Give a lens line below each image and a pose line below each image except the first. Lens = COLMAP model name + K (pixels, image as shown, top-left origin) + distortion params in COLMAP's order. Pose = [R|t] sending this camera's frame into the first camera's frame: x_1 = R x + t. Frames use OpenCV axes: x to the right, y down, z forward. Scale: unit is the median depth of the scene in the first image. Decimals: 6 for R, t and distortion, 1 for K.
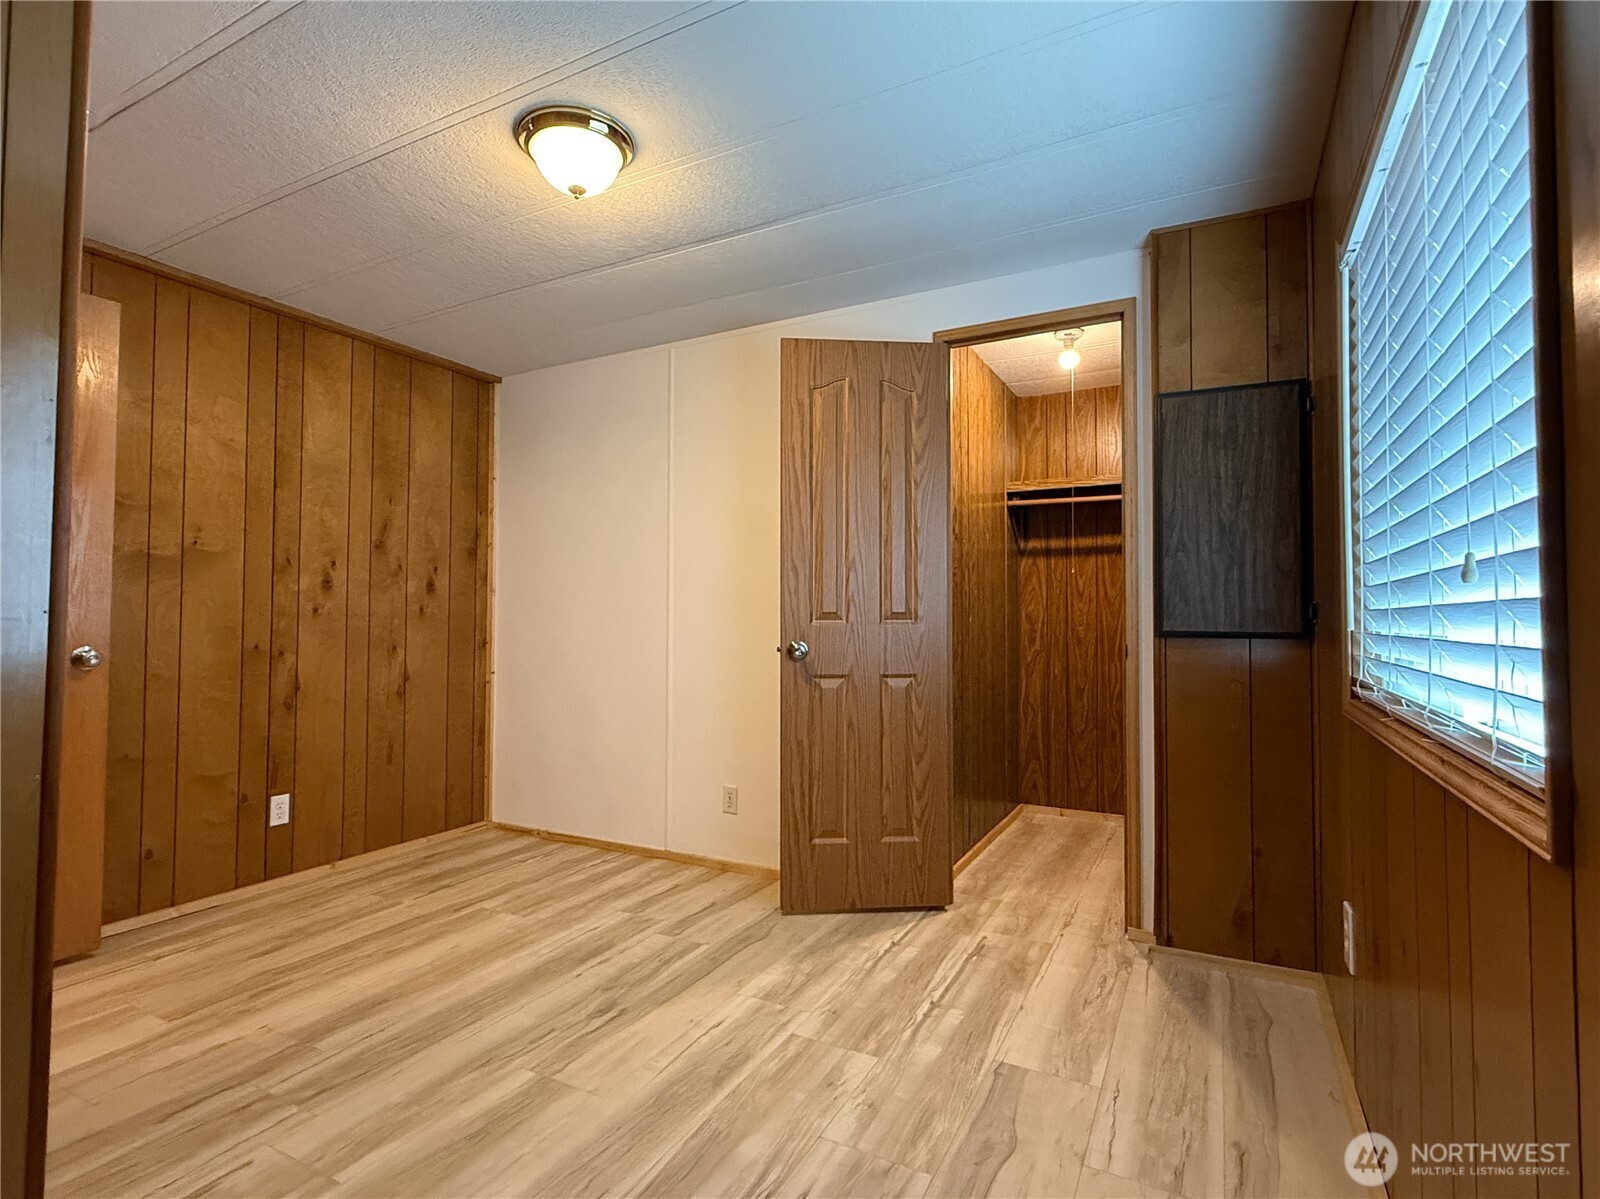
lens RADIAL K [[800.4, 0, 795.7], [0, 800.4, 599.1], [0, 0, 1]] dist [-0.001188, 0.000207]
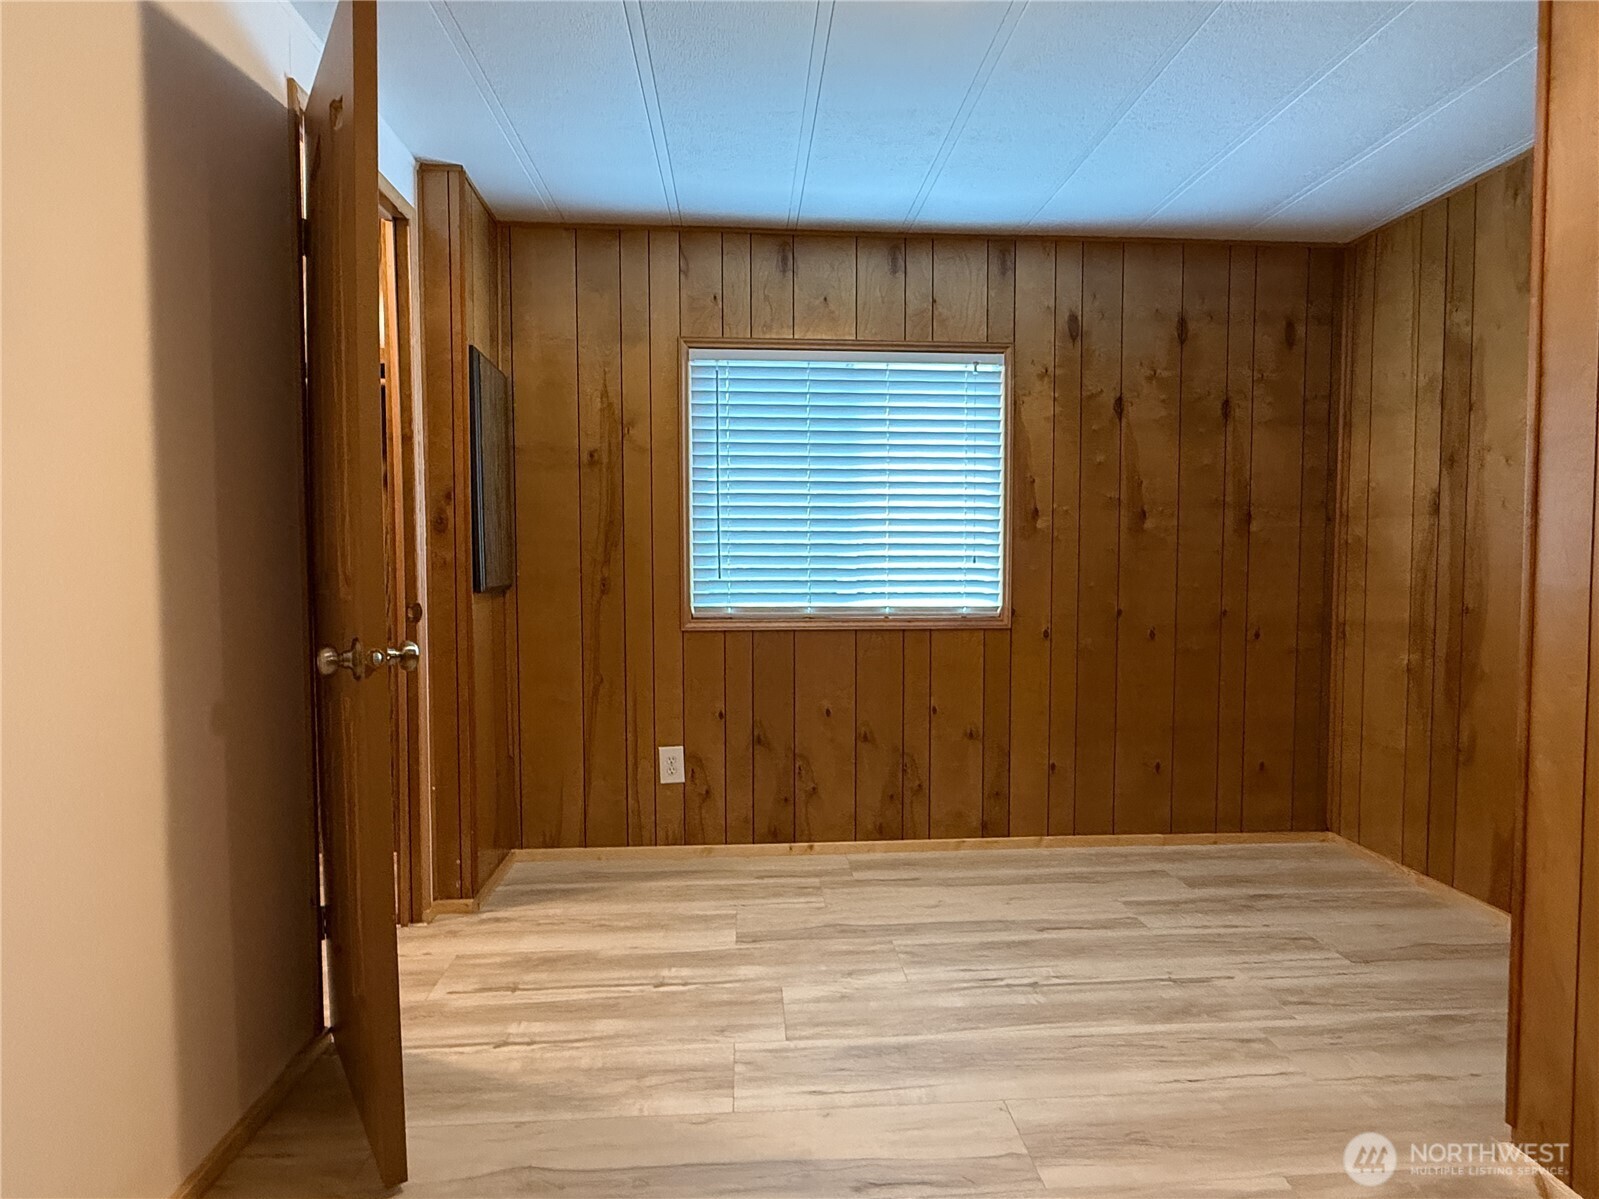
lens RADIAL K [[799.9, 0, 795.2], [0, 799.9, 599.1], [0, 0, 1]] dist [-0.001188, 0.000207]
pose [[-0.514153, -0.044758, 0.856530, -0.788271], [-0.026015, 0.998992, 0.036586, -0.000224], [-0.857304, -0.003472, -0.514799, 1.488164]]
